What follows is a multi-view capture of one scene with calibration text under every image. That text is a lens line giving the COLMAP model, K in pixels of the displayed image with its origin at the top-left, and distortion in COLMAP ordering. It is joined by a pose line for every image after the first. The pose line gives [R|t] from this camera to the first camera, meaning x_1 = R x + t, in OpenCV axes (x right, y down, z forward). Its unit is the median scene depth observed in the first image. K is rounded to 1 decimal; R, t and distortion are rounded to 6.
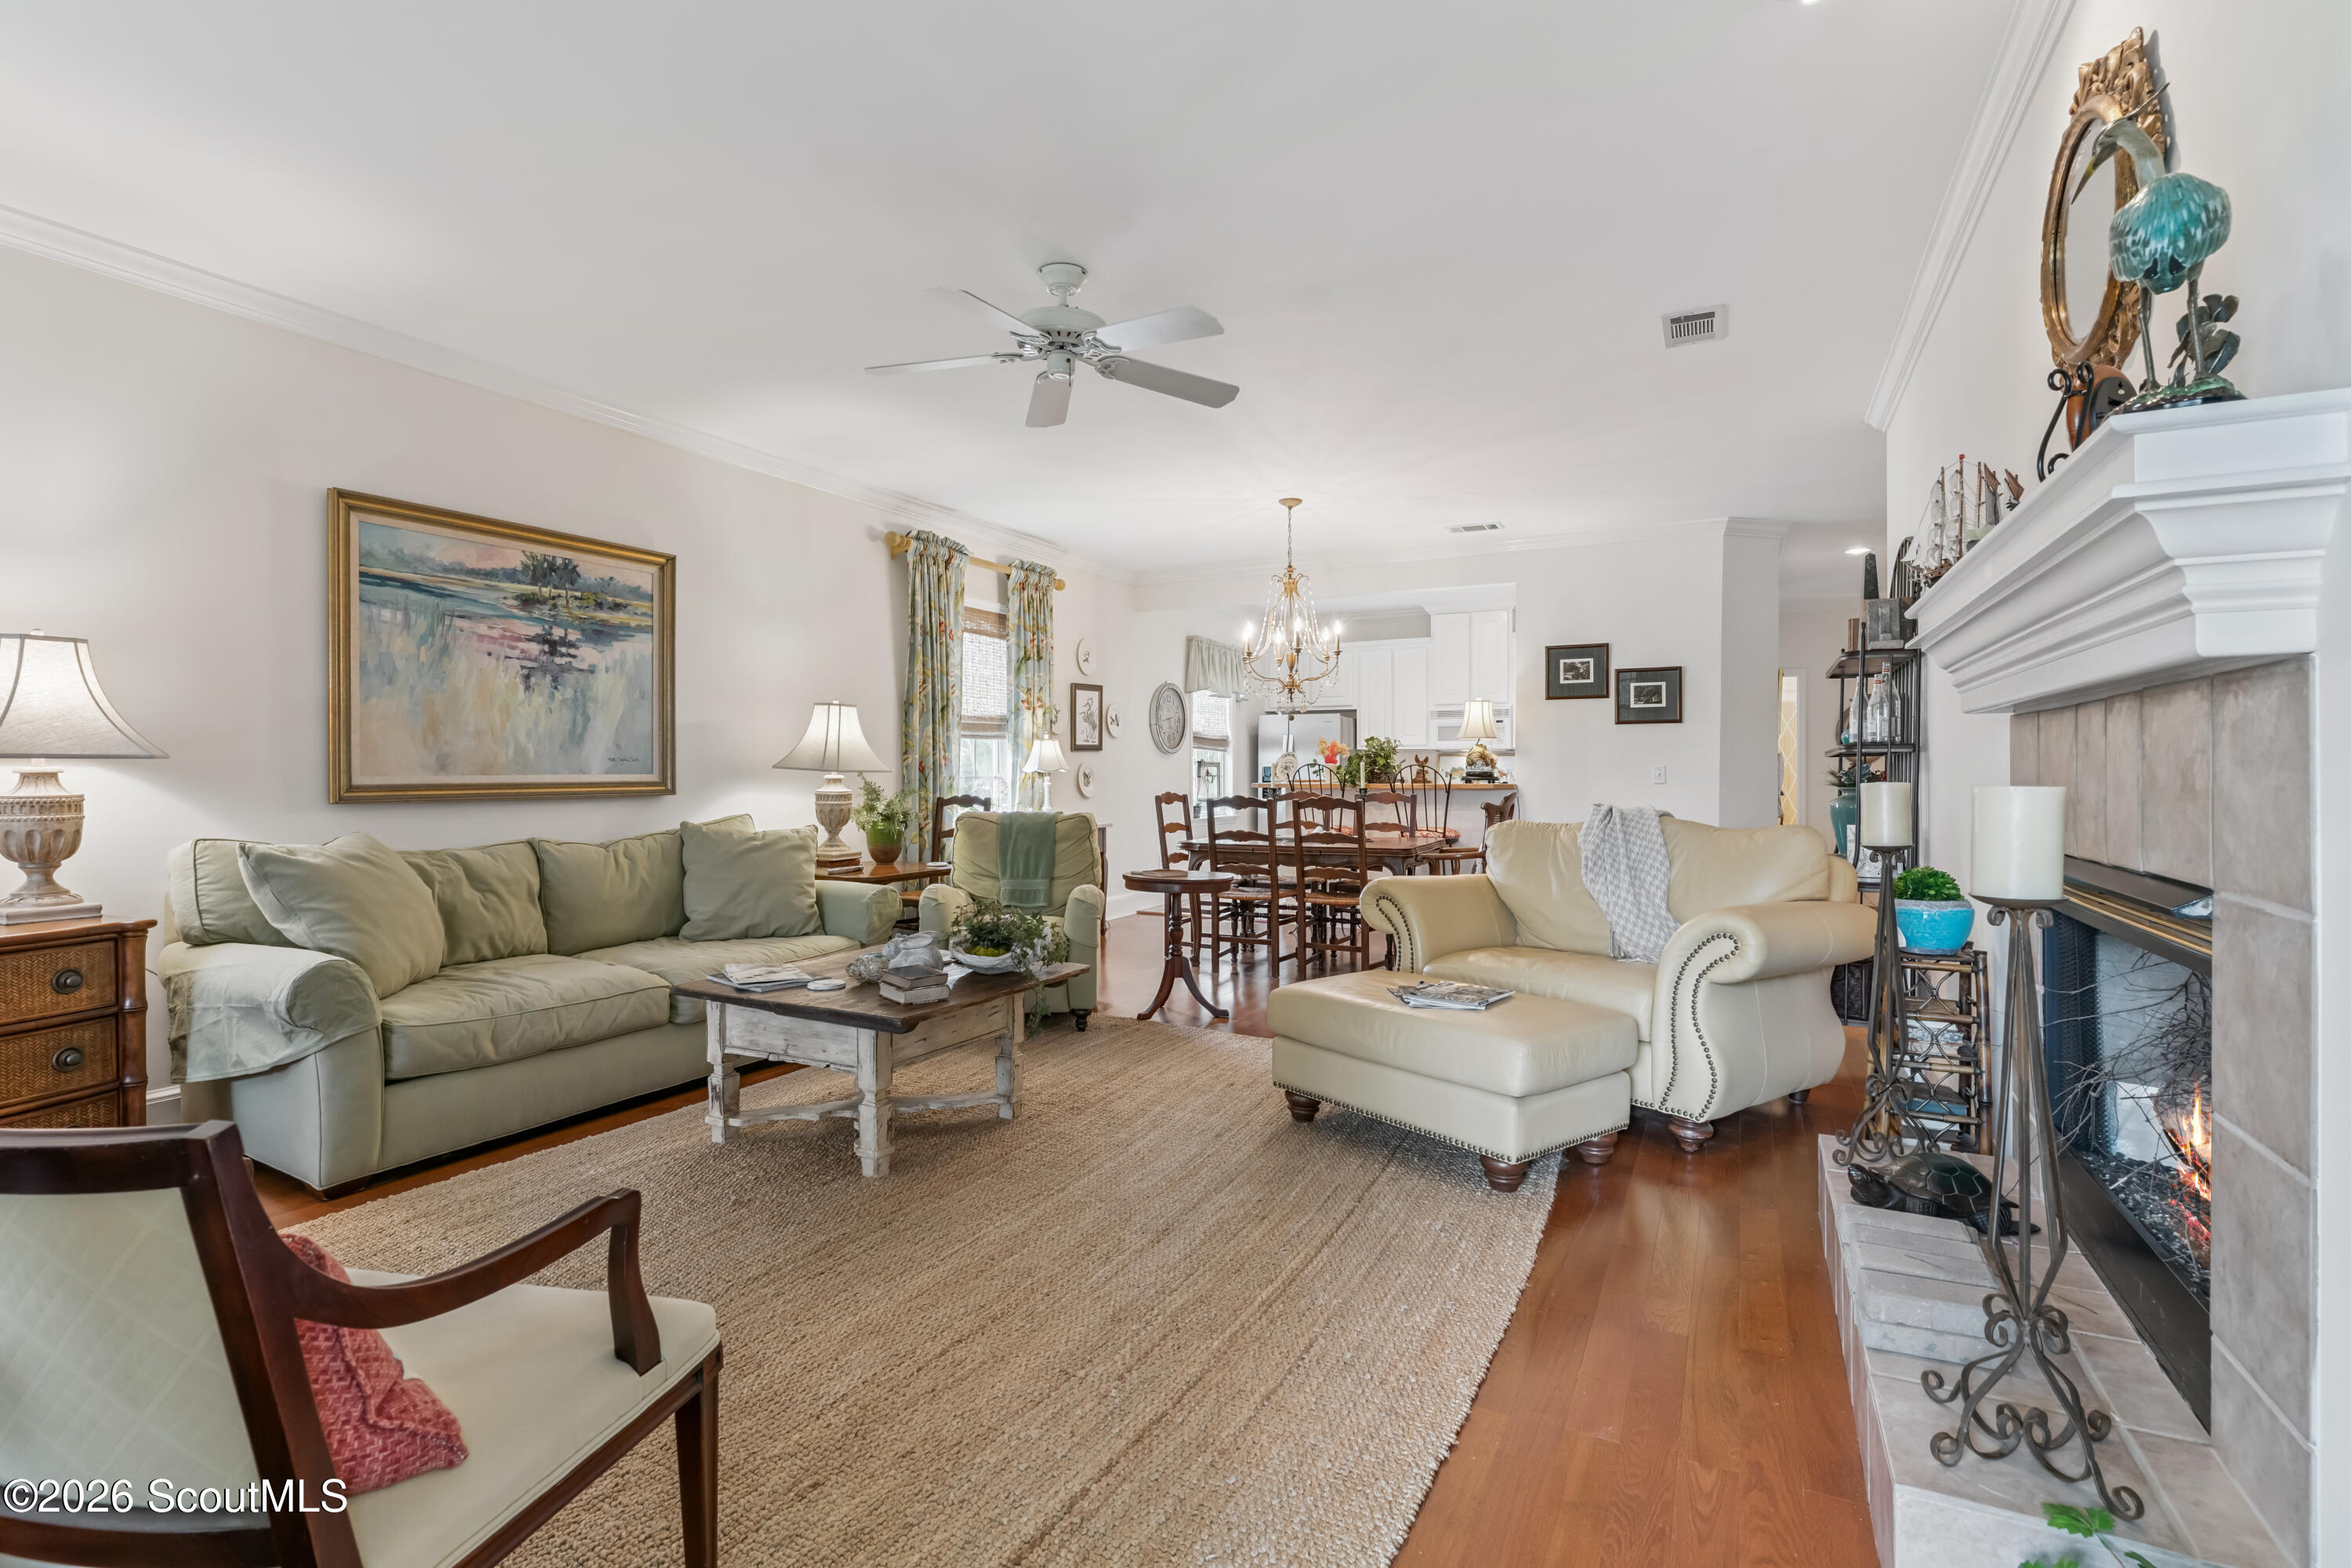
lens RADIAL K [[1111.0, 0, 1143.1], [0, 1111.0, 798.4], [0, 0, 1]] dist [0.000742, 0.001501]
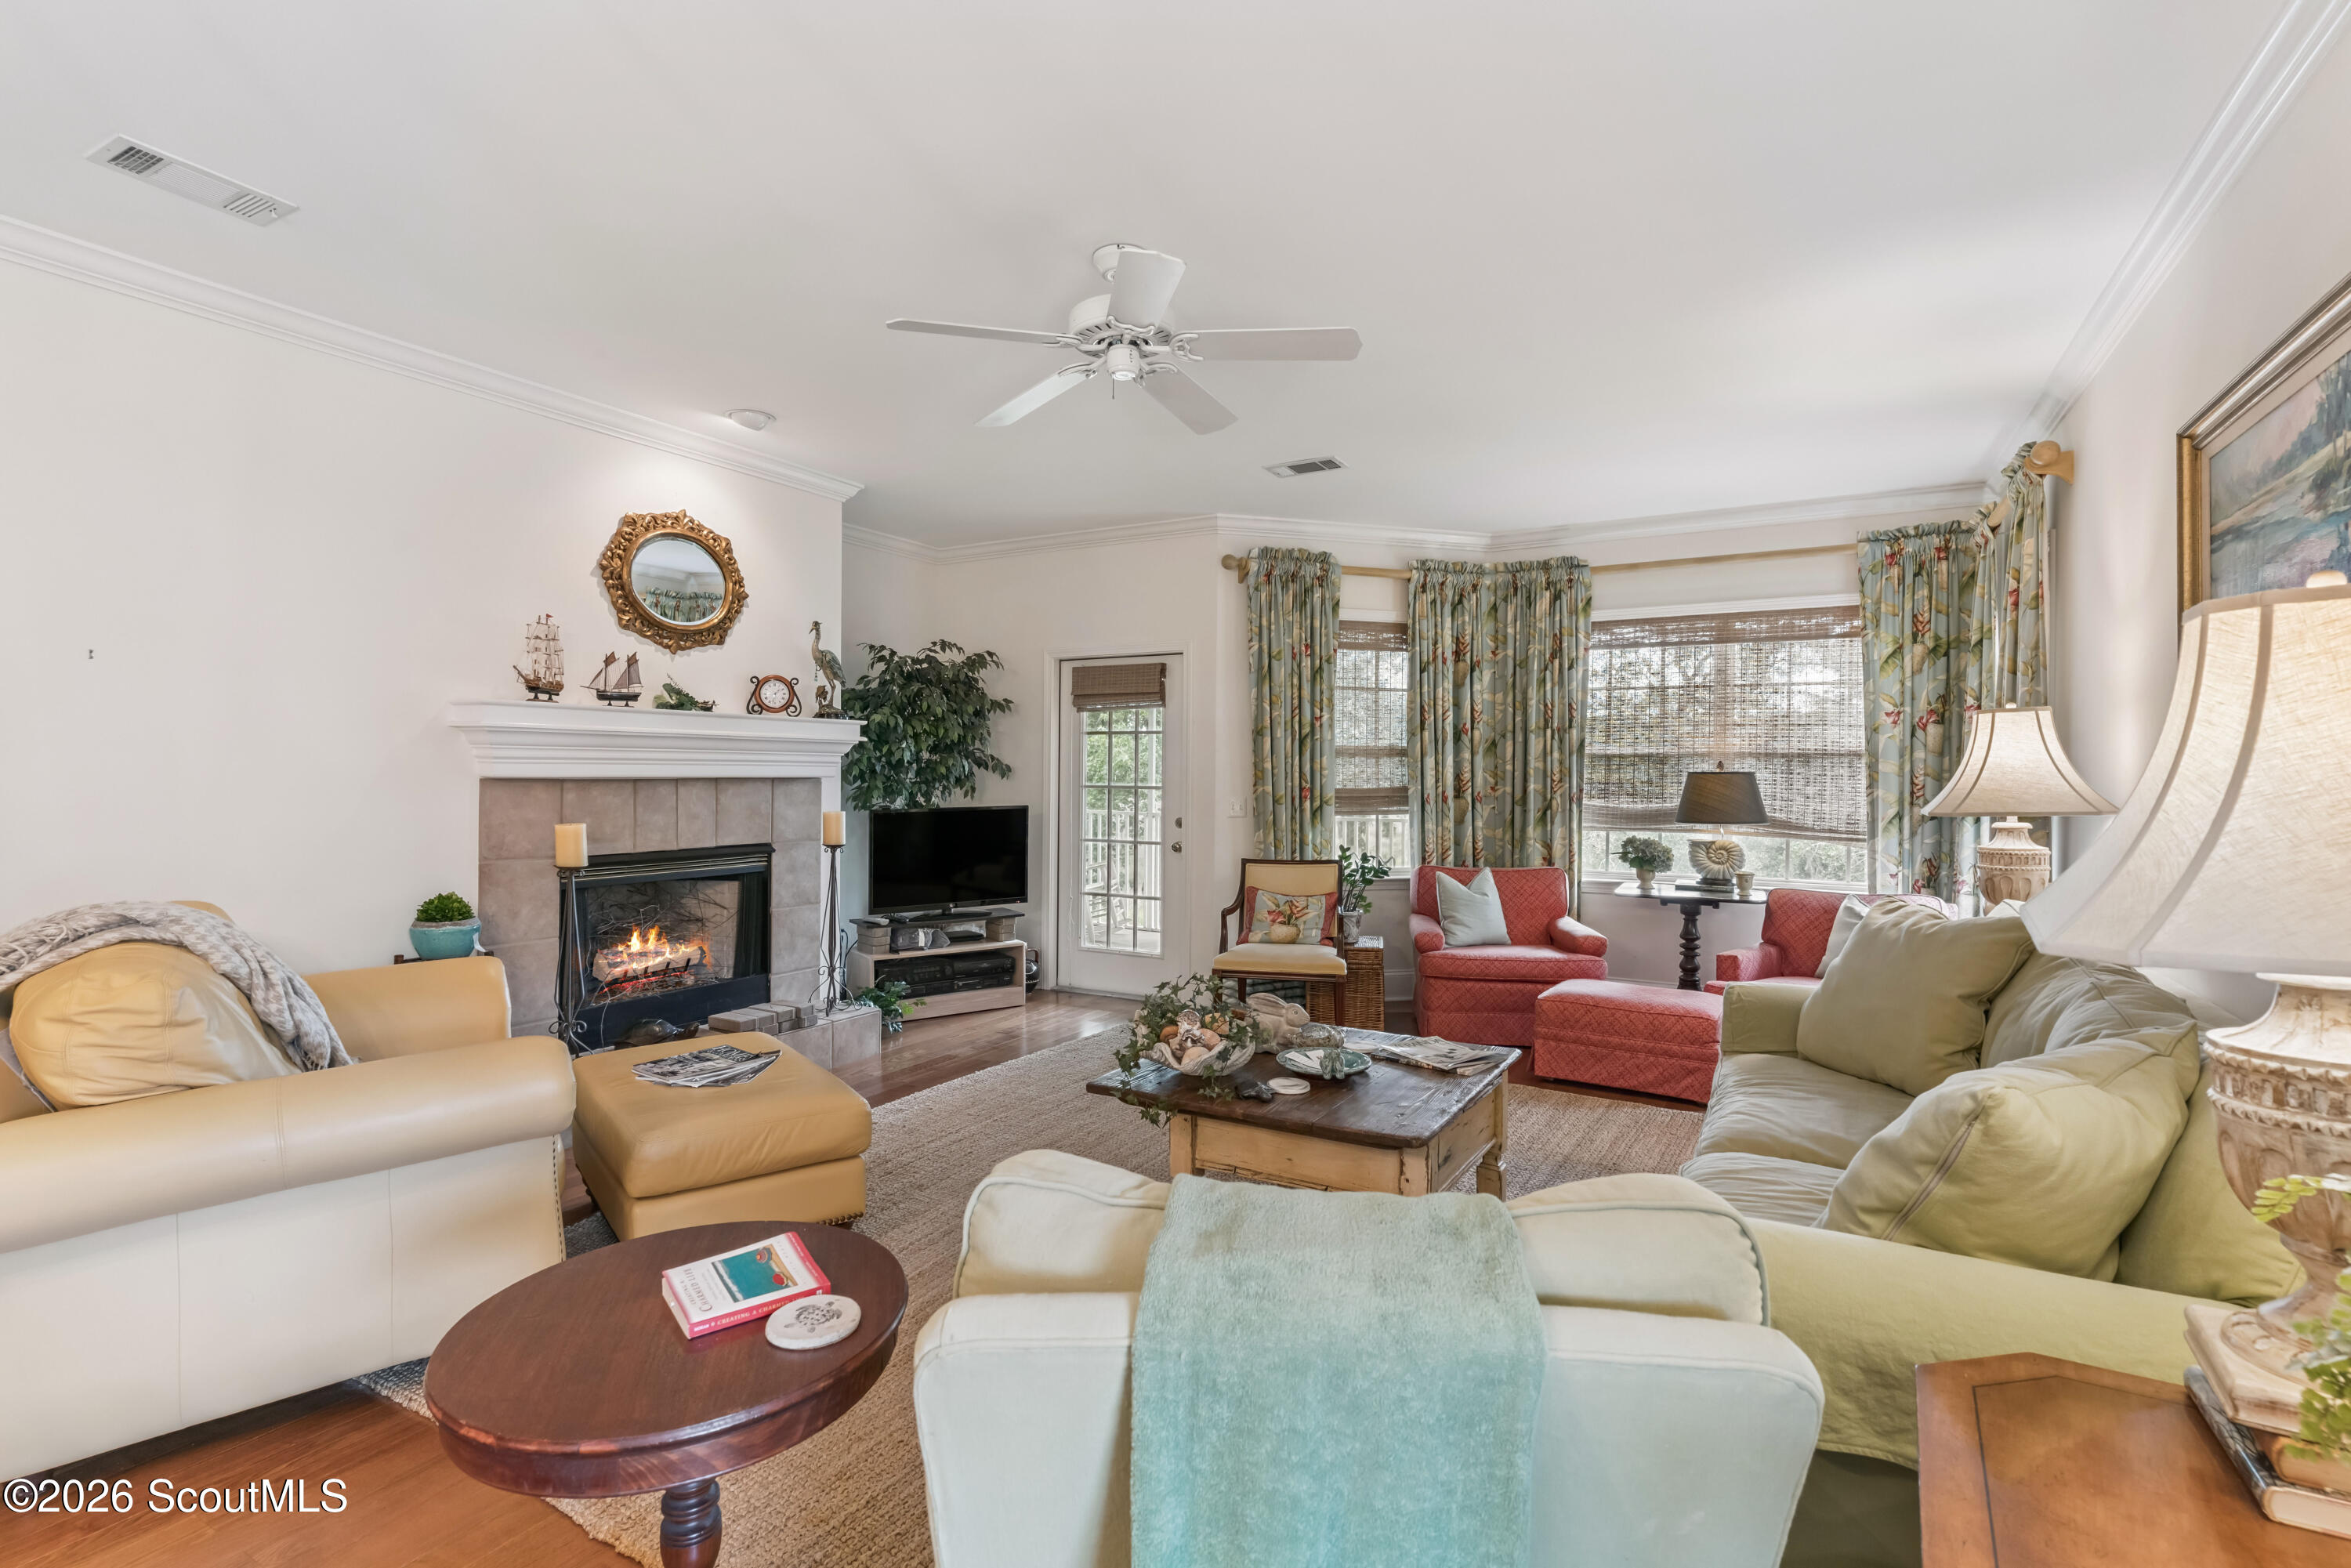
lens RADIAL K [[1111.0, 0, 1163.1], [0, 1111.0, 773.4], [0, 0, 1]] dist [0.000742, 0.001501]
pose [[-0.999542, -0.001415, 0.030214, -0.100294], [-0.000675, 0.999700, 0.024485, -0.070886], [-0.030239, 0.024453, -0.999244, 1.442678]]
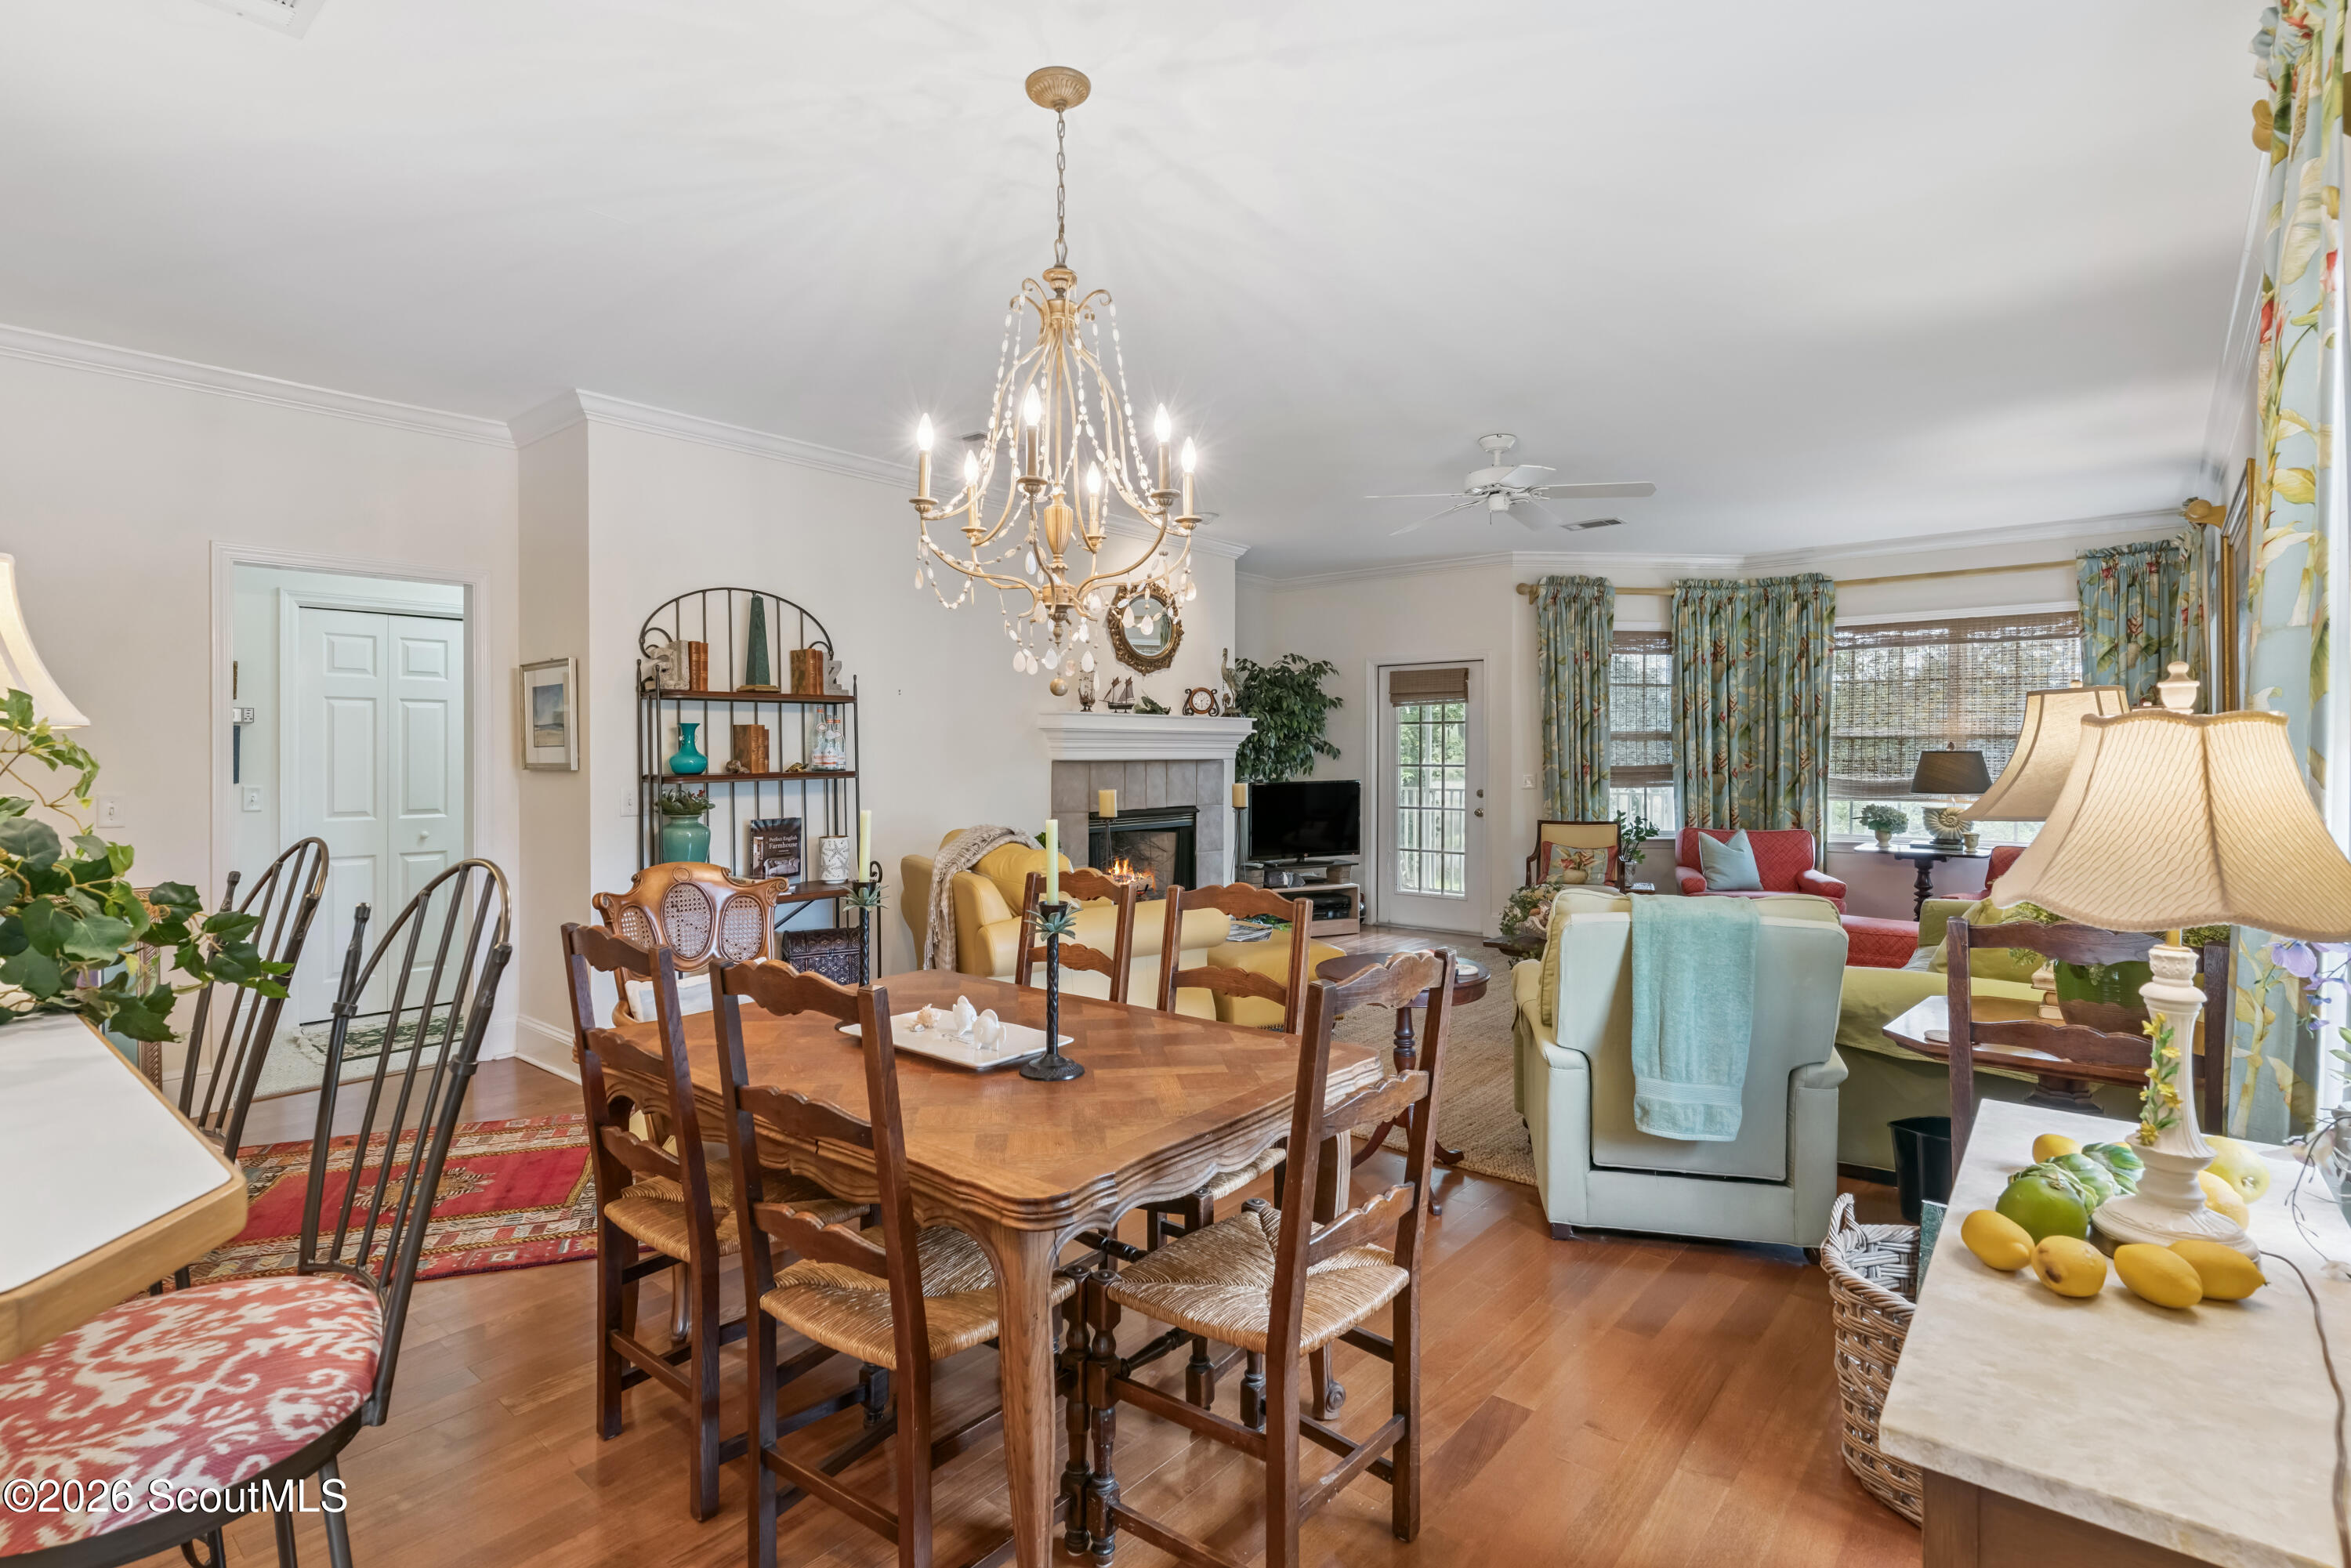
lens RADIAL K [[1111.0, 0, 1161.2], [0, 1111.0, 760.3], [0, 0, 1]] dist [0.000742, 0.001501]
pose [[-0.974028, 0.003258, 0.226404, 0.017243], [0.010138, 0.999521, 0.029232, -0.084897], [-0.226200, 0.030768, -0.973595, 1.898503]]
